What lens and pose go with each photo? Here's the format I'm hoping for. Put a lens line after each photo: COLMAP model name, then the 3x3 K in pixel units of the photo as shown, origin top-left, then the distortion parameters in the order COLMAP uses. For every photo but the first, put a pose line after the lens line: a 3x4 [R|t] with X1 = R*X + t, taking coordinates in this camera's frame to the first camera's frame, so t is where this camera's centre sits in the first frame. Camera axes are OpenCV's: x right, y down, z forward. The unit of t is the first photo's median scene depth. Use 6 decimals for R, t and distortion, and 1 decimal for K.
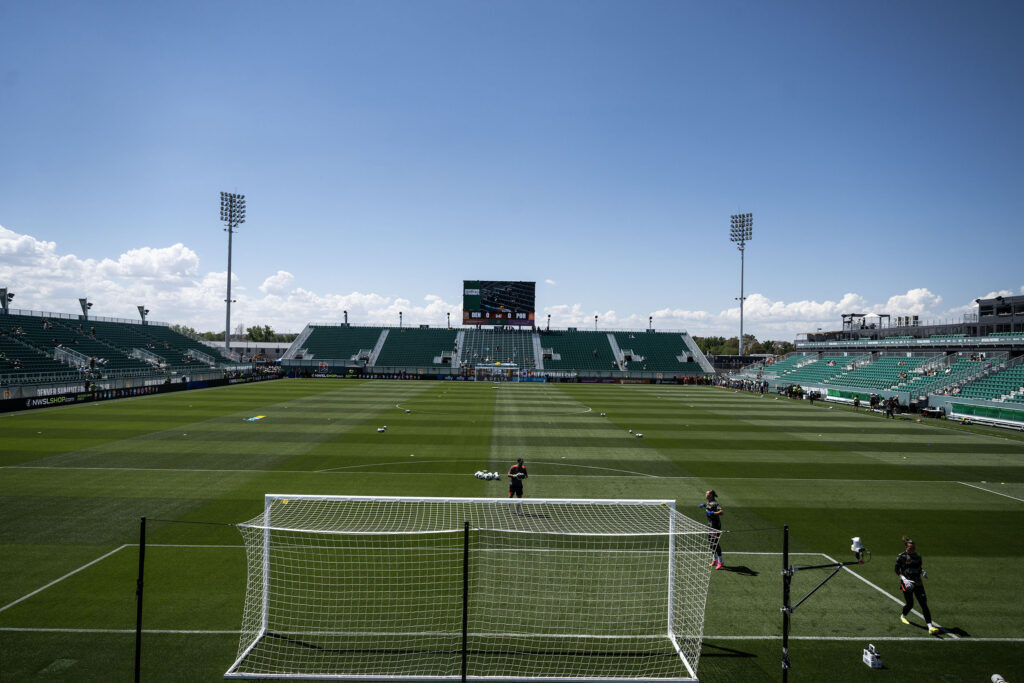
lens RADIAL K [[685.5, 0, 516.3], [0, 685.5, 344.7], [0, 0, 1]] dist [-0.002689, 0.002568]
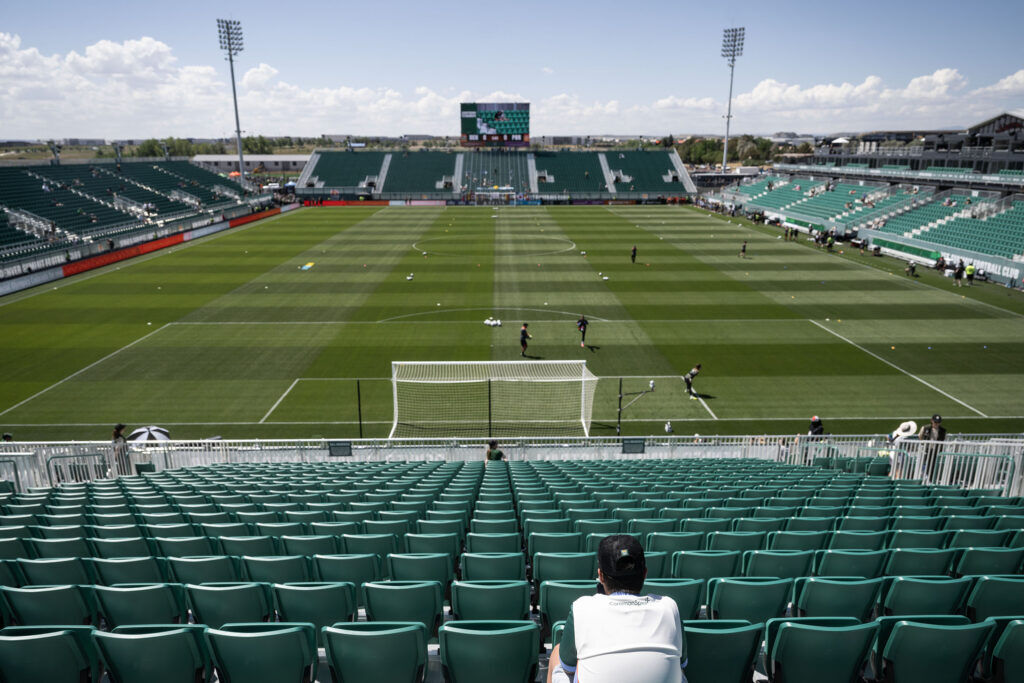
lens RADIAL K [[685.5, 0, 516.3], [0, 685.5, 344.7], [0, 0, 1]] dist [-0.002689, 0.002568]
pose [[0.999839, -0.017904, -0.001339, 0.002536], [0.017534, 0.957732, 0.287127, -0.045314], [-0.003859, -0.287104, 0.957892, -0.106037]]
